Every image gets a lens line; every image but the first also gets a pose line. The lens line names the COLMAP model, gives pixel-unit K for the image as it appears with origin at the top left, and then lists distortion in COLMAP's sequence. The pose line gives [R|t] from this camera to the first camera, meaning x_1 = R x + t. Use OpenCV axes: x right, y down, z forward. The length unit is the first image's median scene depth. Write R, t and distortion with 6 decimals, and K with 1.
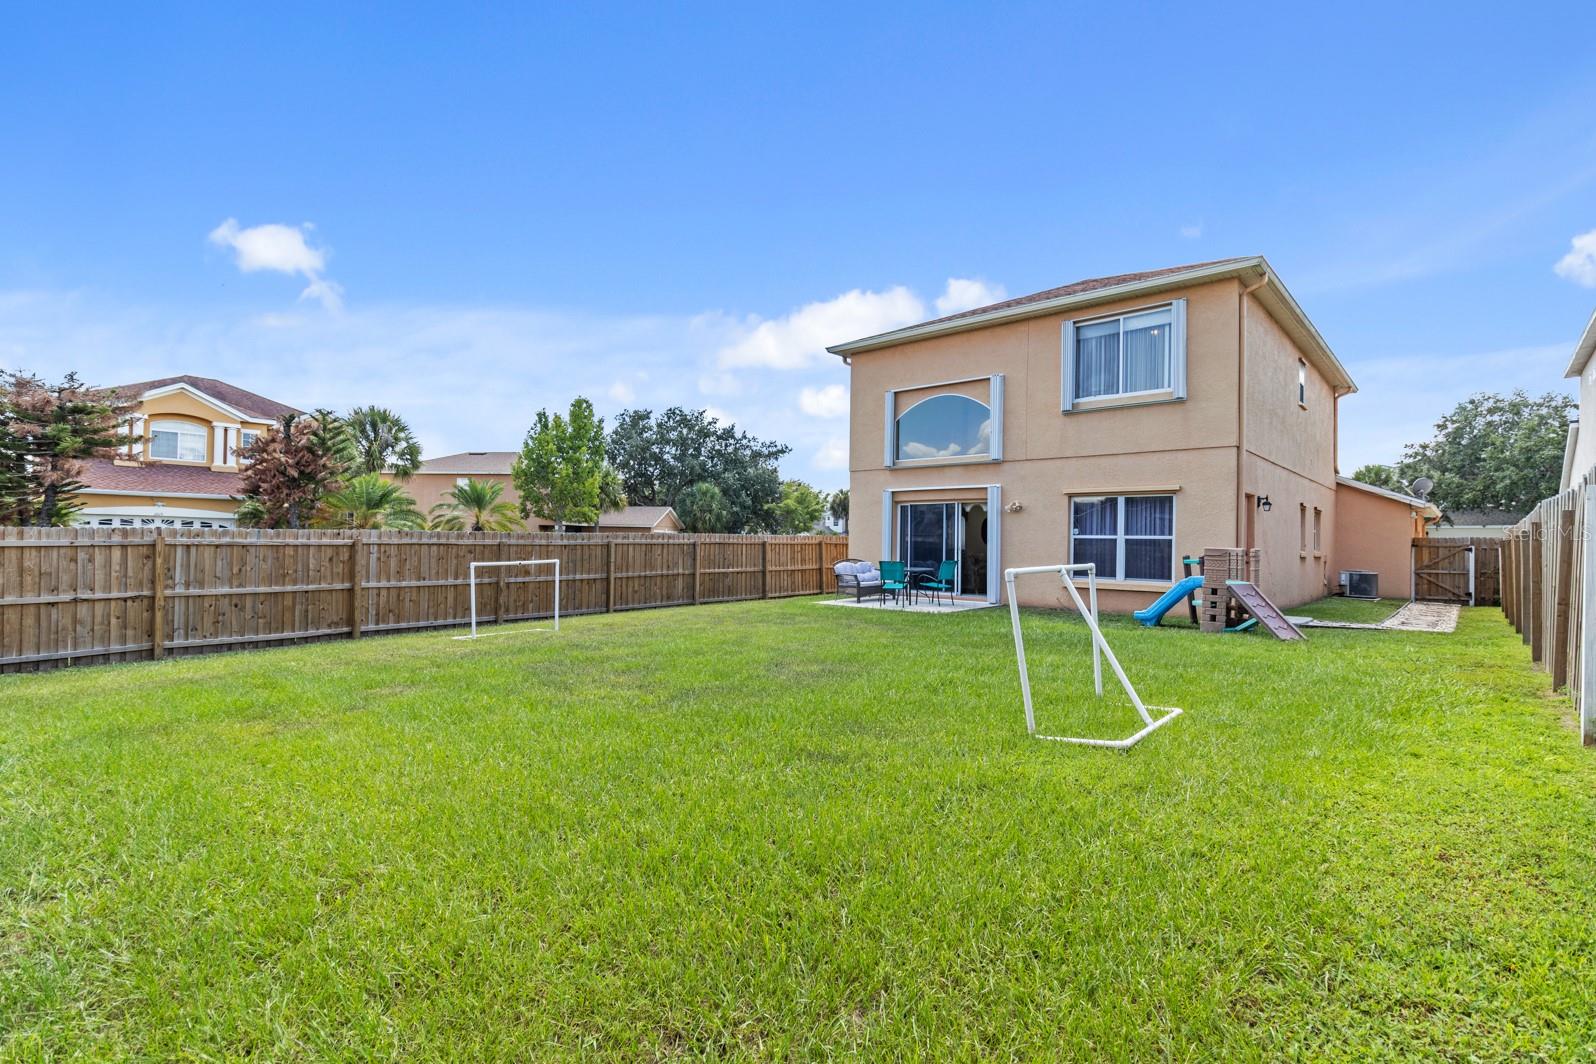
lens RADIAL K [[743.5, 0, 783.4], [0, 743.5, 534.7], [0, 0, 1]] dist [-0.008967, 0.000996]
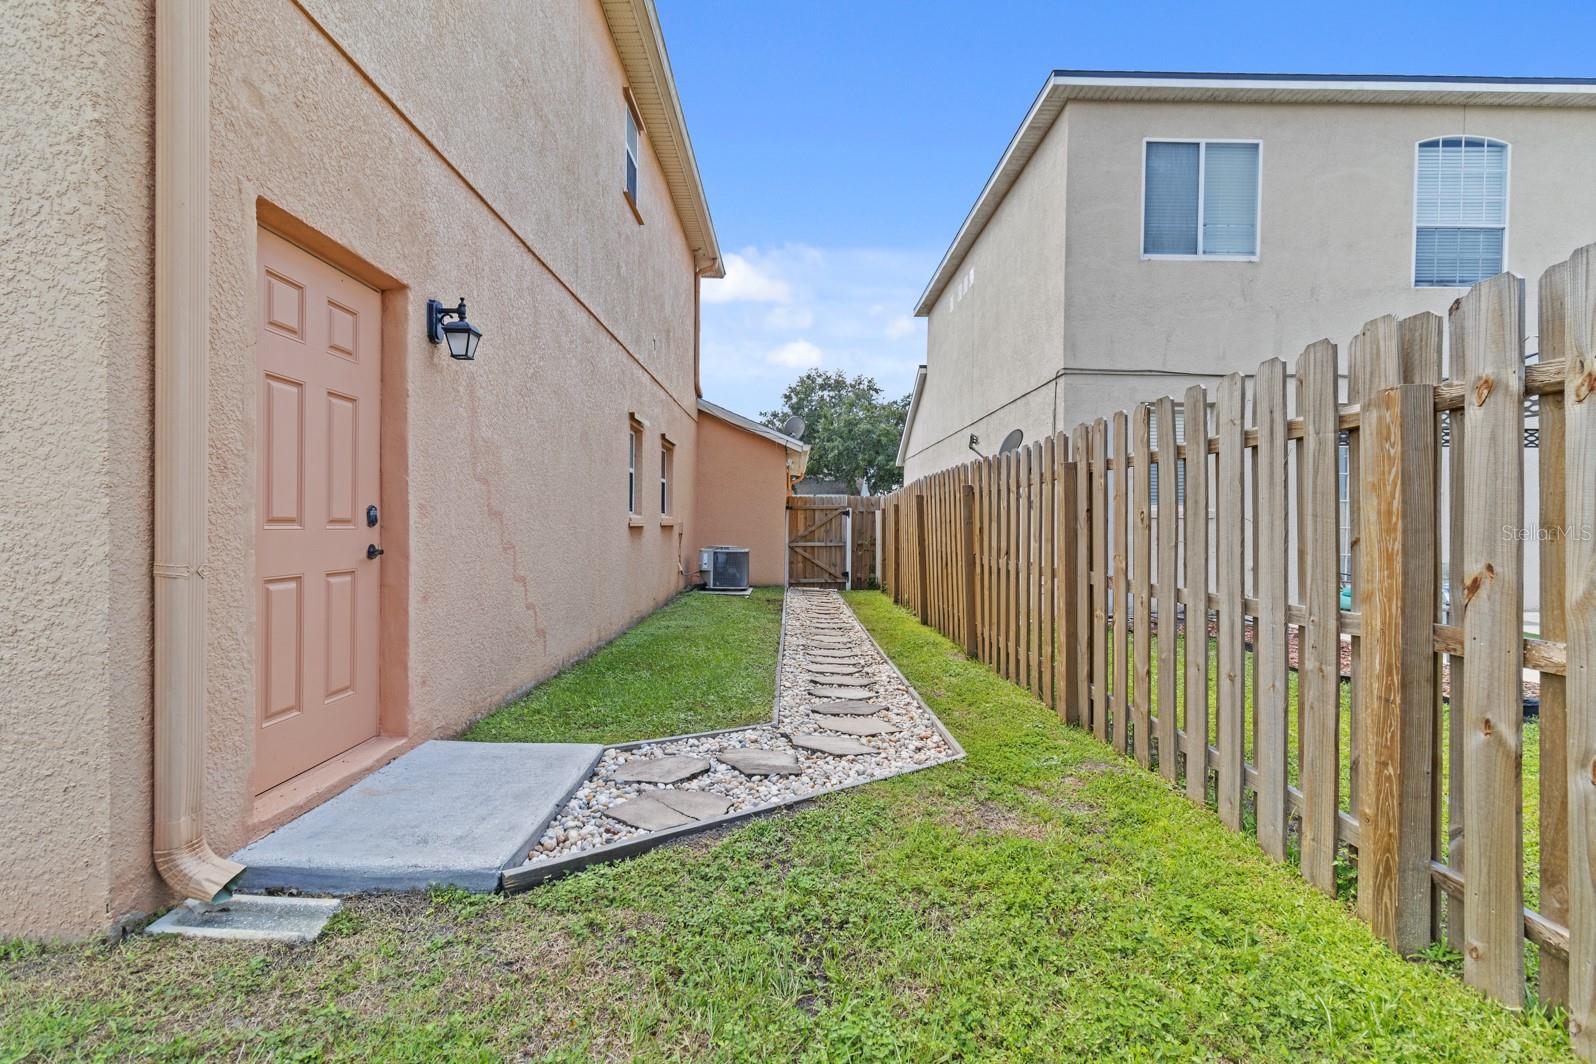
lens RADIAL K [[743.5, 0, 792.3], [0, 743.5, 522.0], [0, 0, 1]] dist [-0.008967, 0.000996]
pose [[0.727625, -0.009393, 0.685911, 0.376516], [-0.005992, 0.999781, 0.020048, 0.014157], [-0.685949, -0.018697, 0.727410, 0.489577]]
